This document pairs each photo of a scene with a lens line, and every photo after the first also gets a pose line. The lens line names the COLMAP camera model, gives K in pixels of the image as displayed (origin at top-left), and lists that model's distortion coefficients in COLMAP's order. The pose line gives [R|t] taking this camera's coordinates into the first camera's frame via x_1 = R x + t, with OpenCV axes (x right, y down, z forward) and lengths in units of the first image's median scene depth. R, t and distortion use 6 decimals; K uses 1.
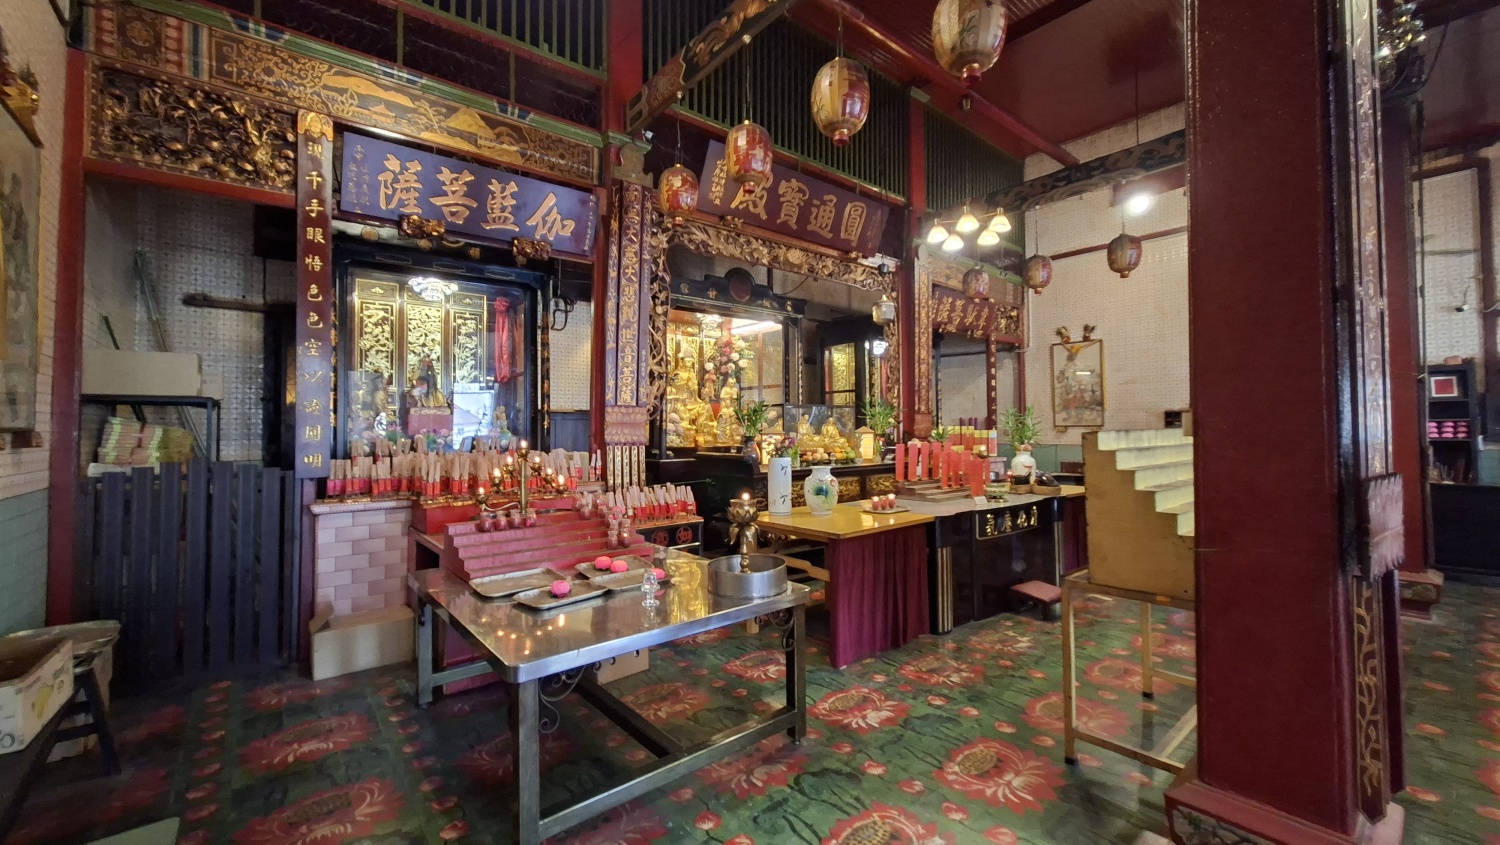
lens RADIAL K [[587.0, 0, 750.0], [0, 587.0, 422.5], [0, 0, 1]] dist [-0.000346, -0.000006]
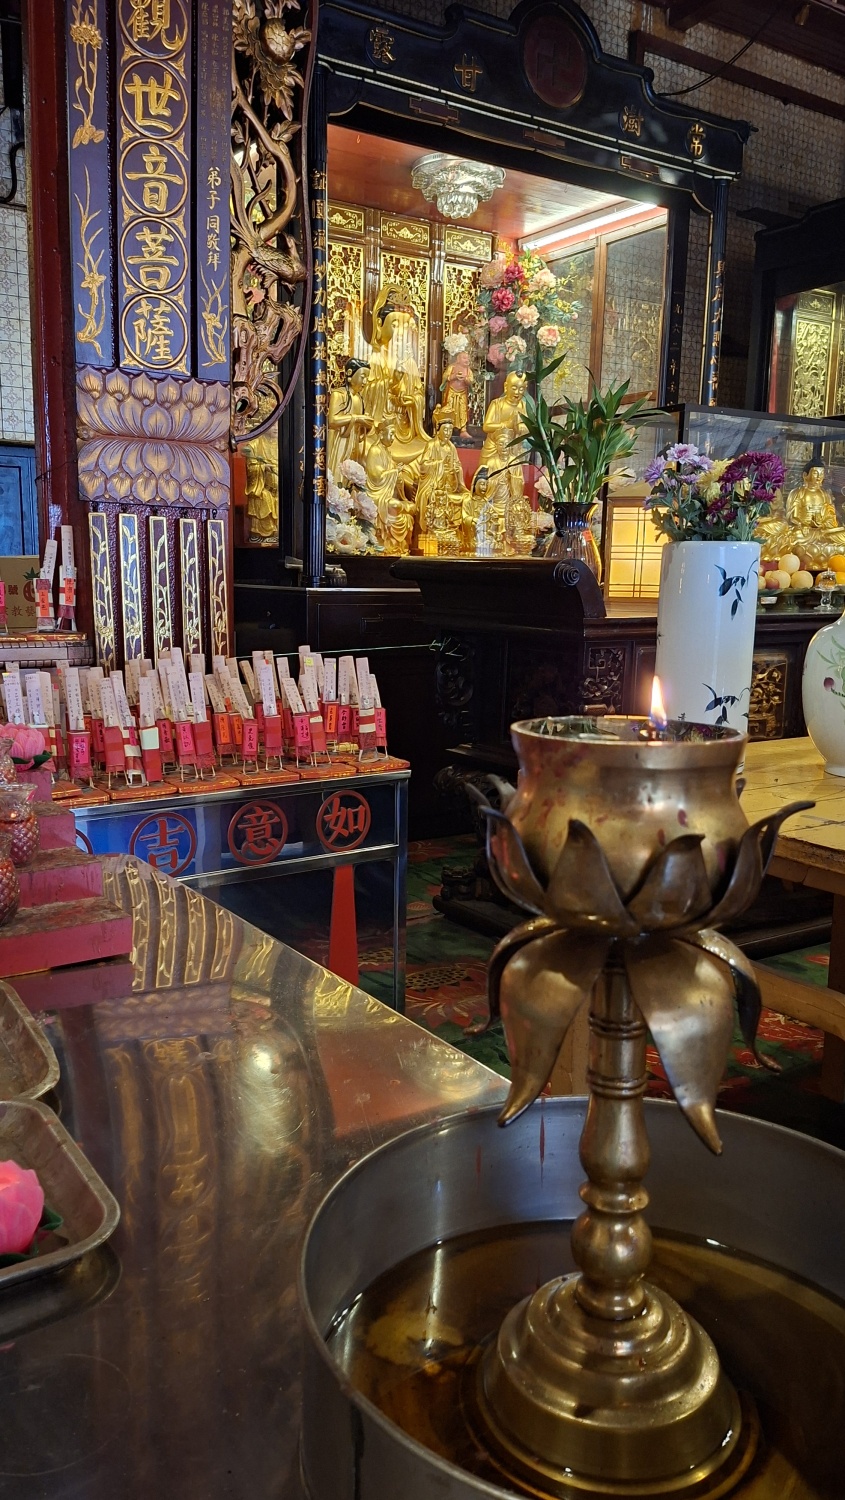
lens RADIAL K [[1137.1, 0, 422.5], [0, 1137.1, 750.0], [0, 0, 1]] dist [0.084316, 0.000312]
pose [[0.994190, 0.037779, -0.100788, -0.013298], [-0.020140, 0.985136, 0.170594, 0.050278], [0.105735, -0.167573, 0.980173, 0.386116]]
